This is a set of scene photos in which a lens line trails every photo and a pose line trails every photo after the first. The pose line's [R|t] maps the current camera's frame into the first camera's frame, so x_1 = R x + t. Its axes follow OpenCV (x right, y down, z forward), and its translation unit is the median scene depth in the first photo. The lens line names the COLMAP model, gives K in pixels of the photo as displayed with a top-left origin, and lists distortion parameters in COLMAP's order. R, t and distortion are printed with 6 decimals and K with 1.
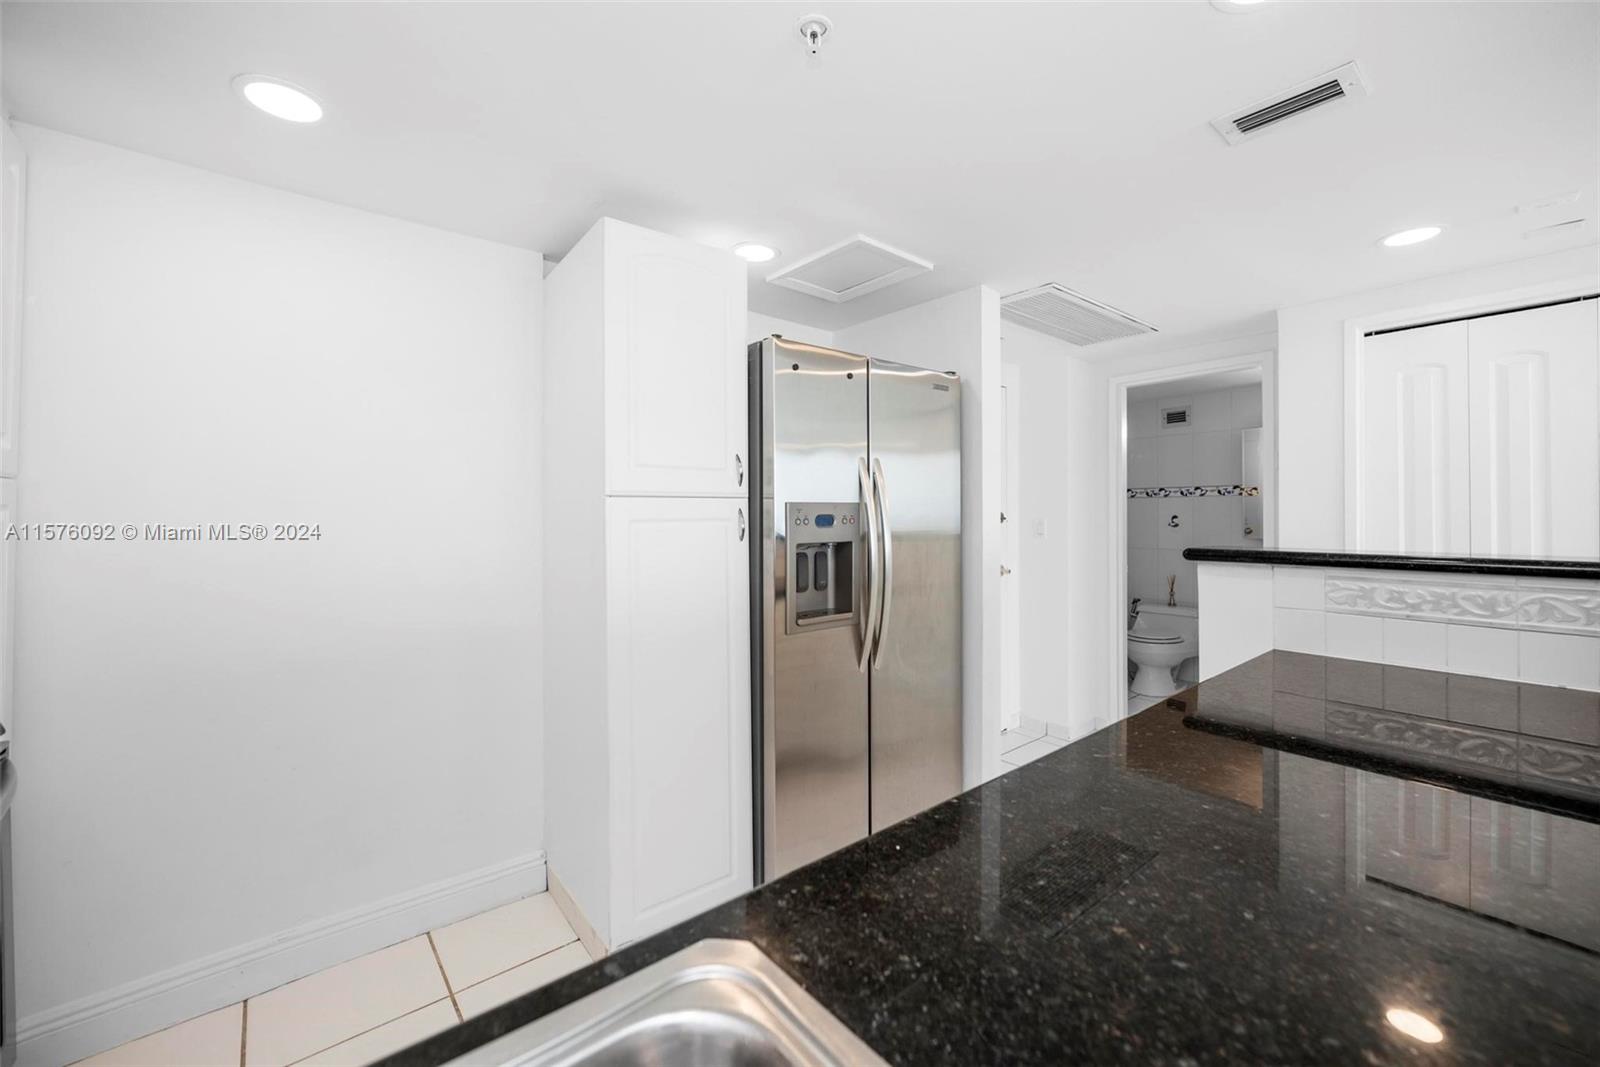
lens RADIAL K [[641.9, 0, 812.0], [0, 641.9, 512.4], [0, 0, 1]] dist [-0.001490, -0.000952]
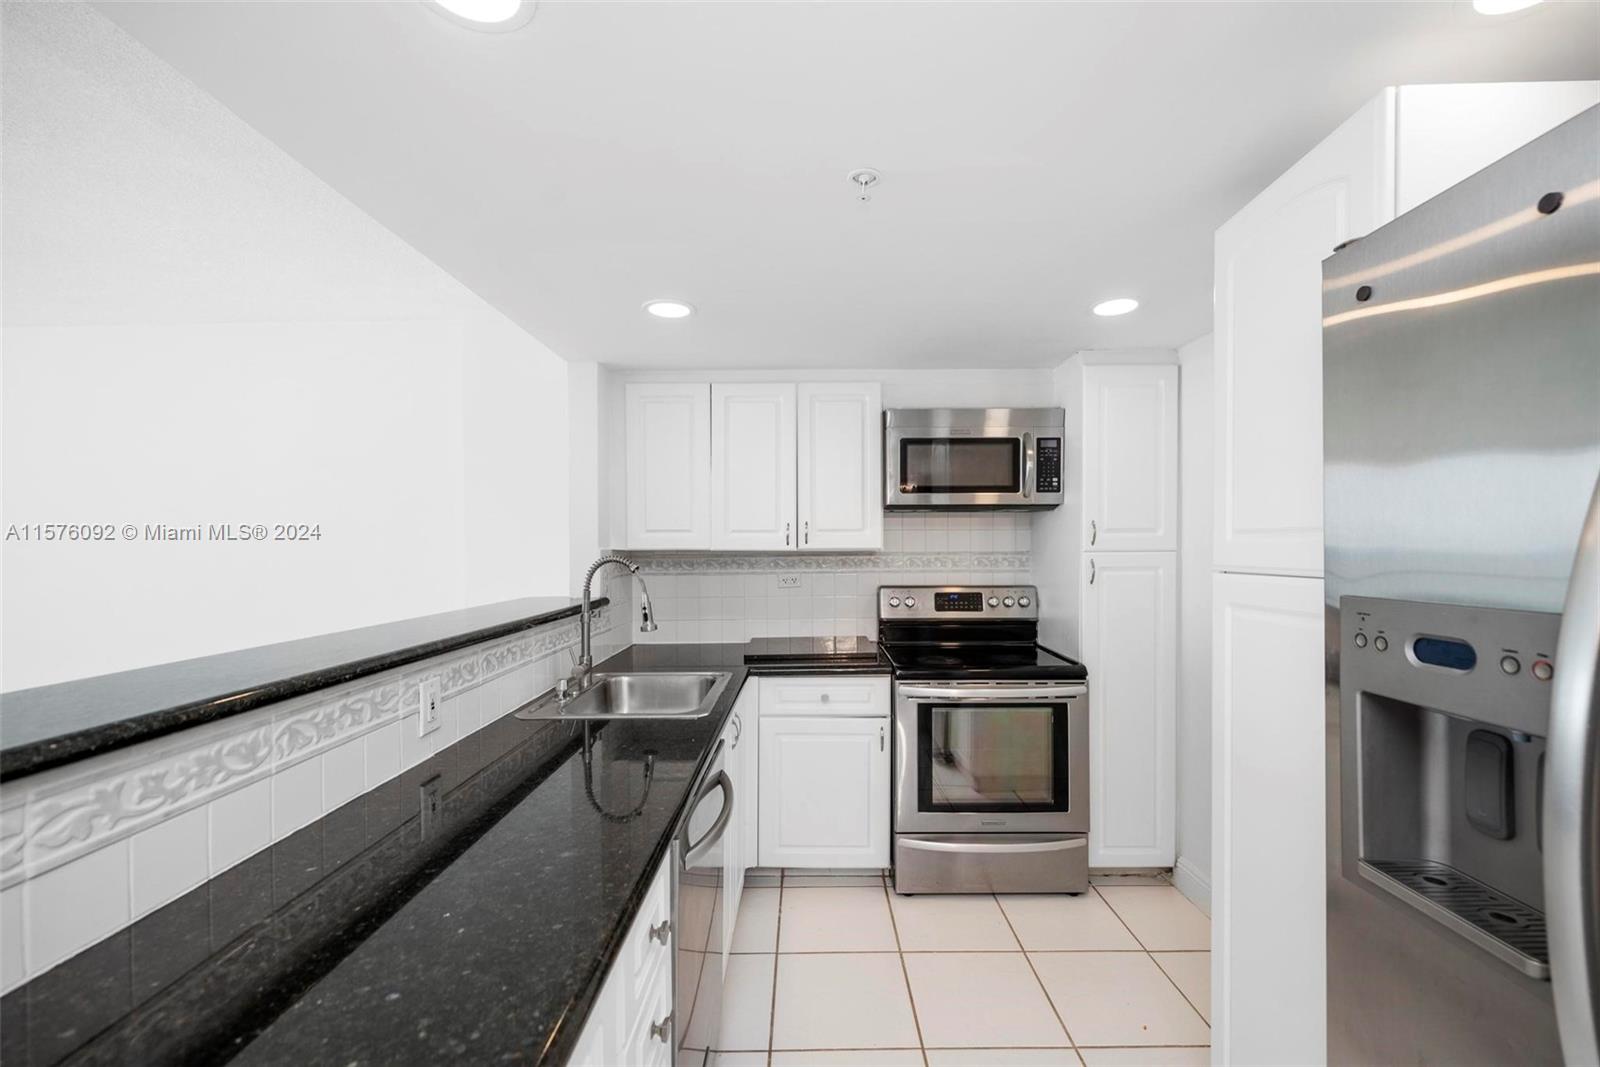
lens RADIAL K [[641.9, 0, 811.3], [0, 641.9, 545.9], [0, 0, 1]] dist [-0.001490, -0.000952]
pose [[-0.641551, 0.003559, -0.767072, 0.514861], [0.006035, 0.999982, -0.000408, -0.048174], [0.767056, -0.004891, -0.641561, 0.905097]]
